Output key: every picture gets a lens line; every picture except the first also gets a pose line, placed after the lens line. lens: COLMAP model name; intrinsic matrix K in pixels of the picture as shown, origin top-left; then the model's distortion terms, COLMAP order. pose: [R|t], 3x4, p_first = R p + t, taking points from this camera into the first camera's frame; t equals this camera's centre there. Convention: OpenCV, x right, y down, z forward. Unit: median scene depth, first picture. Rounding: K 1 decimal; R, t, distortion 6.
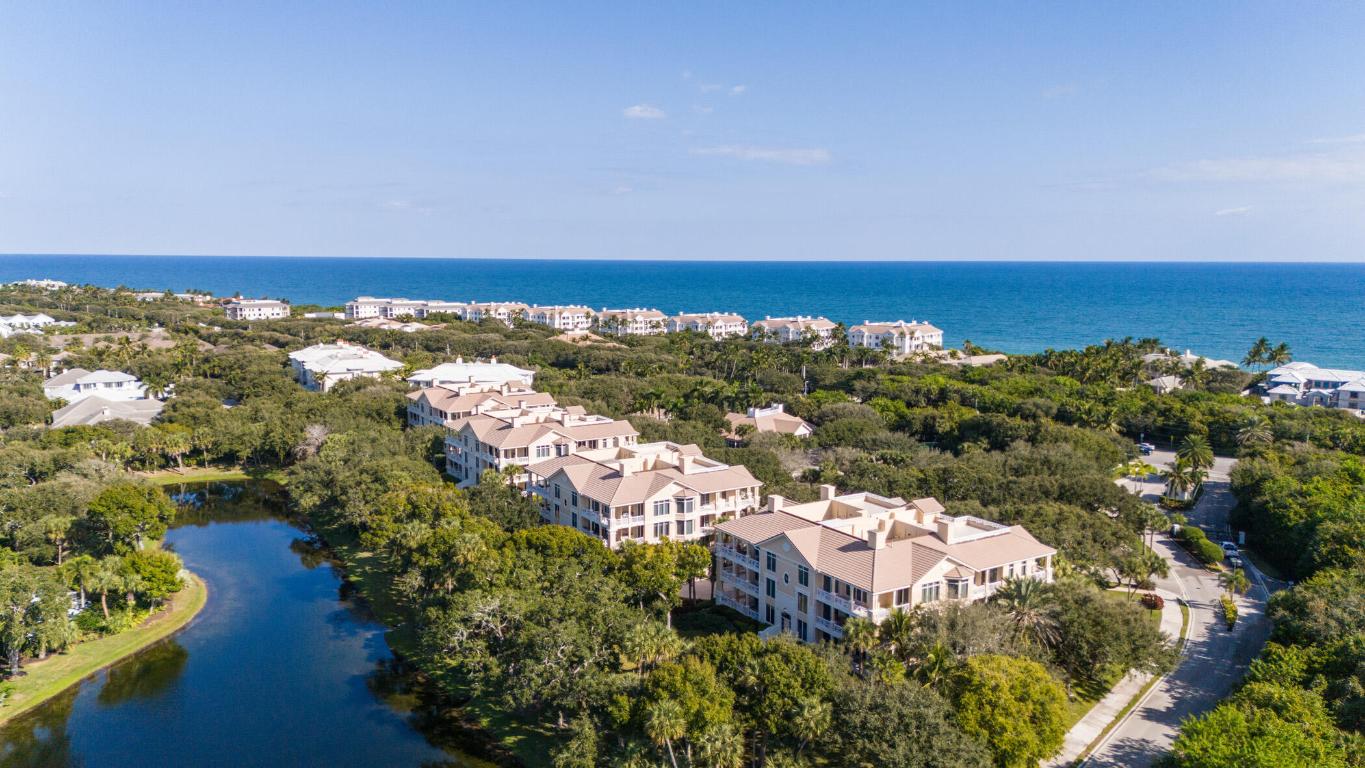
lens RADIAL K [[985.8, 0, 689.1], [0, 985.8, 383.8], [0, 0, 1]] dist [0.074245, -0.057149]
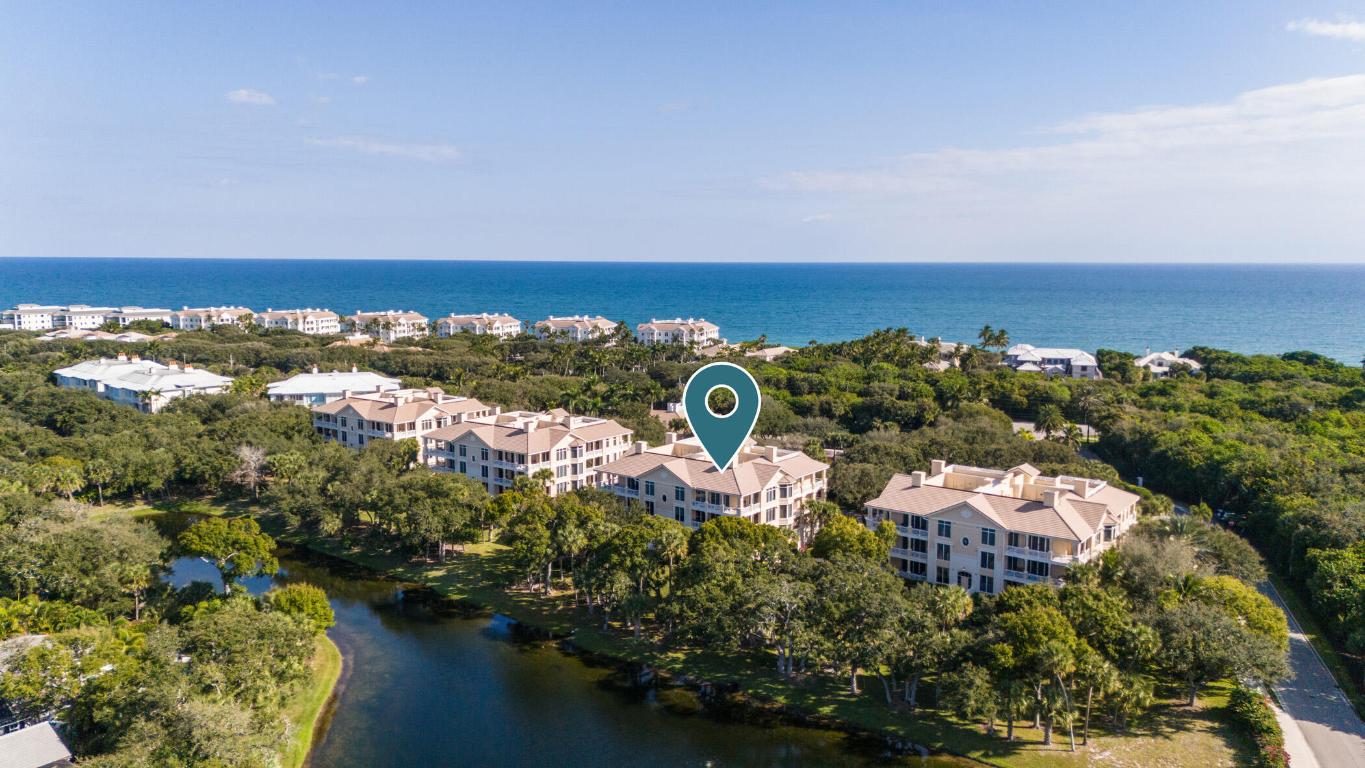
lens RADIAL K [[985.8, 0, 680.4], [0, 985.8, 384.1], [0, 0, 1]] dist [0.074245, -0.057149]
pose [[0.936596, -0.046270, 0.347344, -0.365843], [0.046013, 0.998900, 0.008991, -0.005670], [-0.347378, 0.007562, 0.937695, 0.024258]]
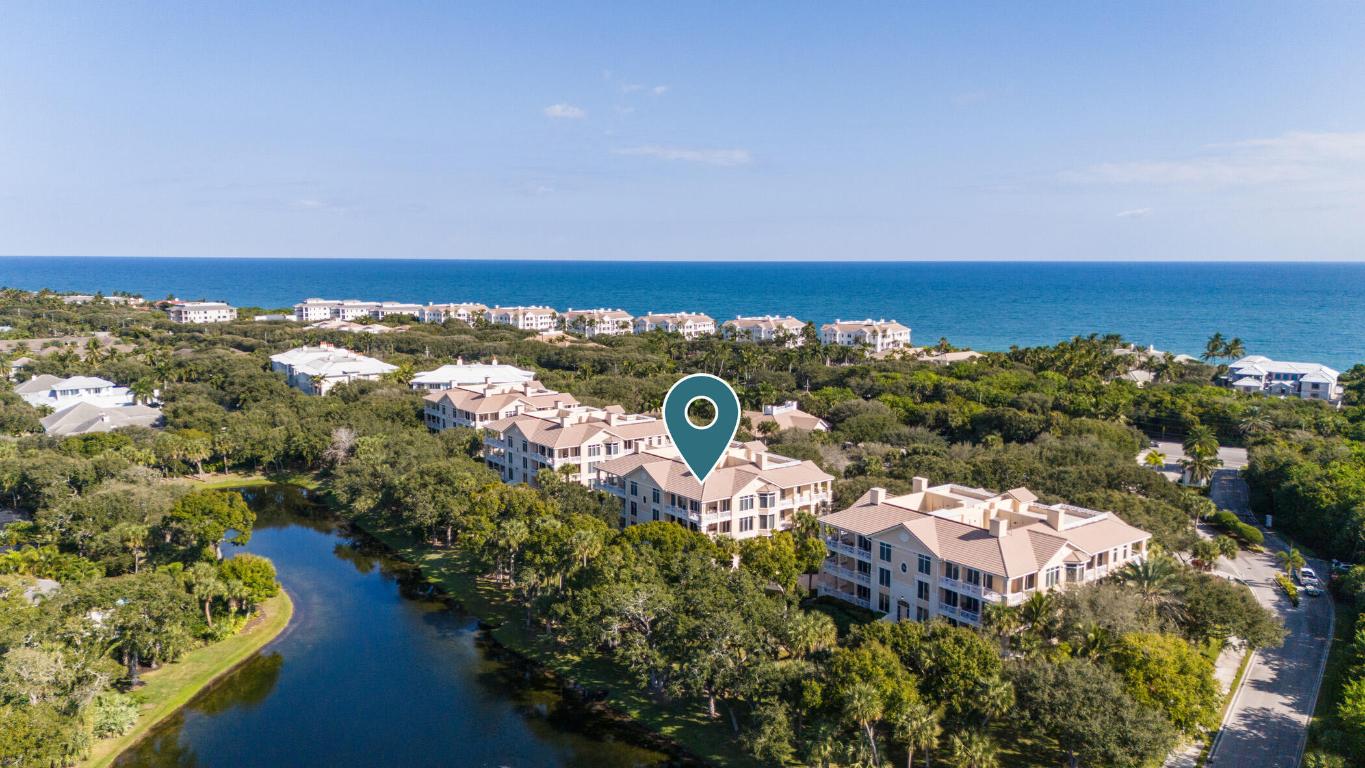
lens RADIAL K [[985.8, 0, 687.6], [0, 985.8, 383.0], [0, 0, 1]] dist [0.074245, -0.057149]
pose [[0.996960, -0.011709, 0.077028, -0.125424], [0.011779, 0.999931, -0.000463, 0.001036], [-0.077017, 0.001369, 0.997029, -0.010894]]
